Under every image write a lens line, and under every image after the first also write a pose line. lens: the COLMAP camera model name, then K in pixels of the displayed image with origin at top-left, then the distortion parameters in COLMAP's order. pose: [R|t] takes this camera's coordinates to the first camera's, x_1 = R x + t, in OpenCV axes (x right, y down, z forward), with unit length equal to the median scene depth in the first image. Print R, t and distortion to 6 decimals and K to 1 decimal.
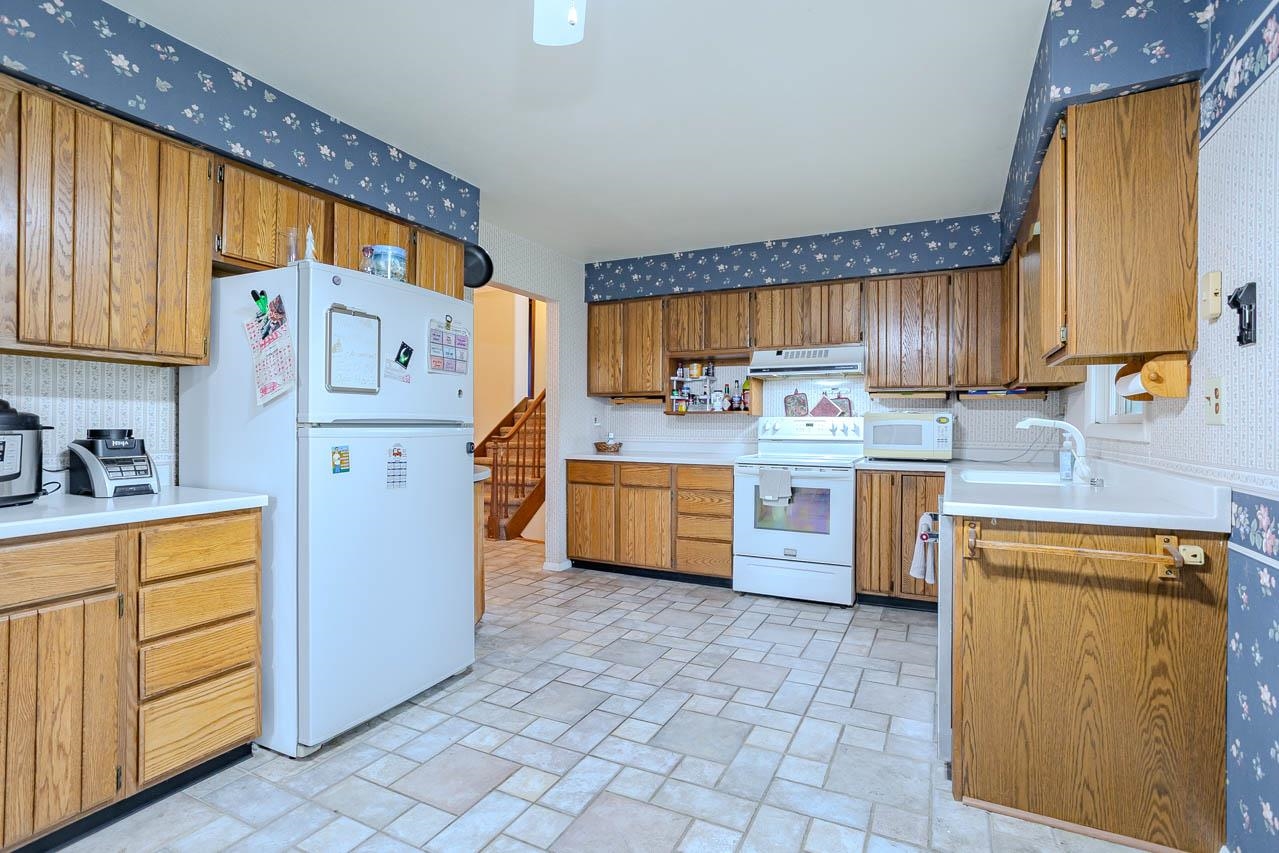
lens RADIAL K [[613.4, 0, 634.3], [0, 613.4, 422.2], [0, 0, 1]] dist [-0.044069, 0.024447]
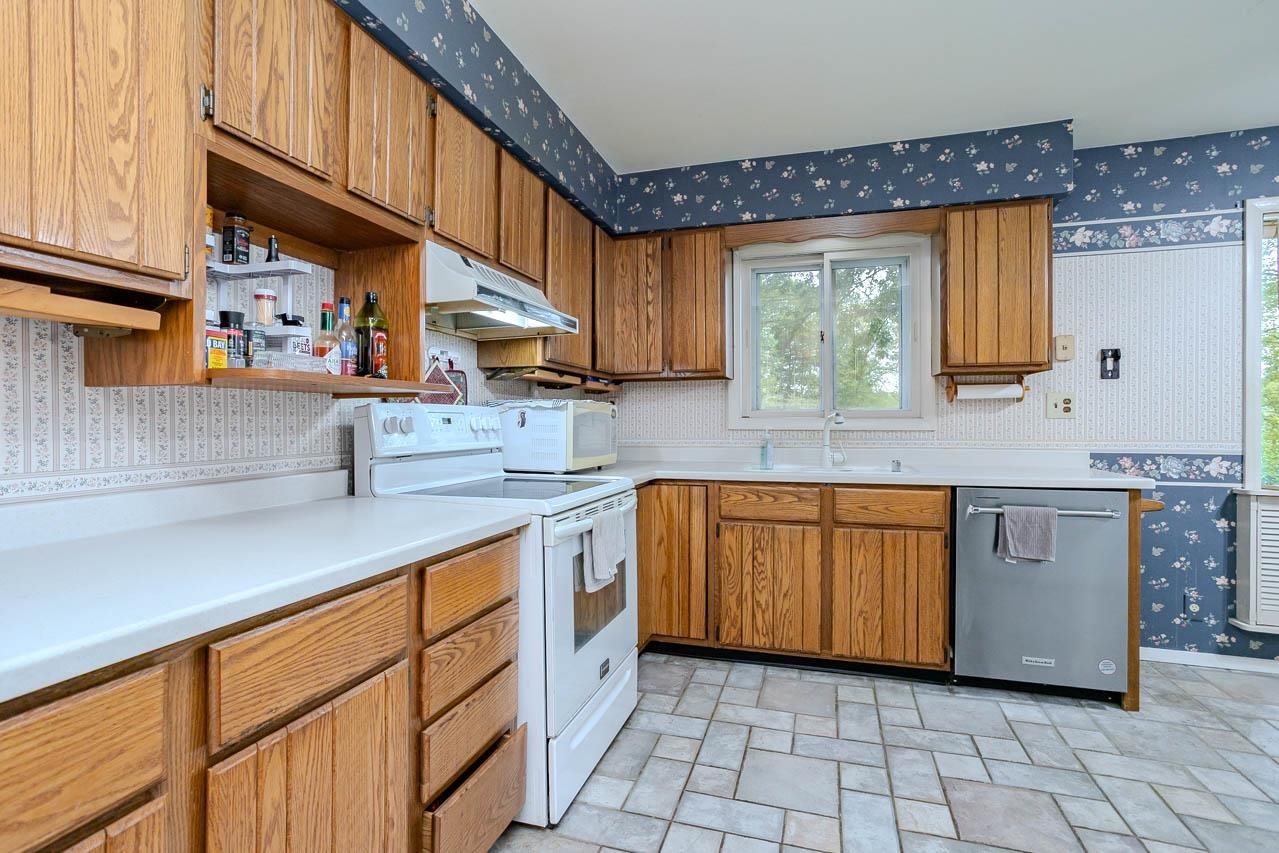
lens RADIAL K [[613.4, 0, 634.9], [0, 613.4, 421.5], [0, 0, 1]] dist [-0.044069, 0.024447]
pose [[-0.173772, -0.005930, 0.984768, -0.397544], [-0.002794, 0.999981, 0.005529, 0.004079], [-0.984782, -0.001791, -0.173785, 1.670245]]
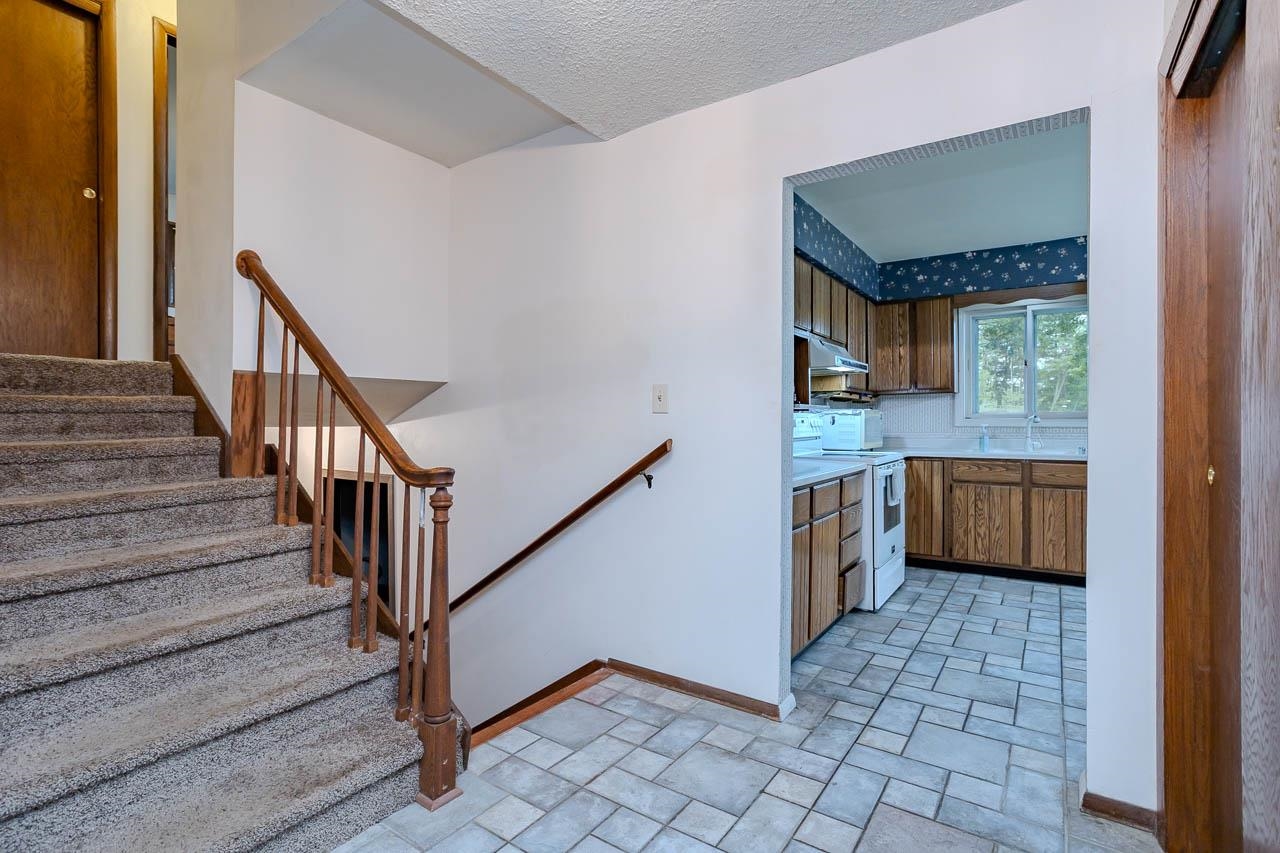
lens RADIAL K [[613.9, 0, 635.5], [0, 613.9, 424.5], [0, 0, 1]] dist [-0.044069, 0.024447]
pose [[0.126695, -0.012655, 0.991861, -1.228038], [0.003942, 0.999917, 0.012254, -0.006208], [-0.991934, 0.002358, 0.126734, 2.027048]]
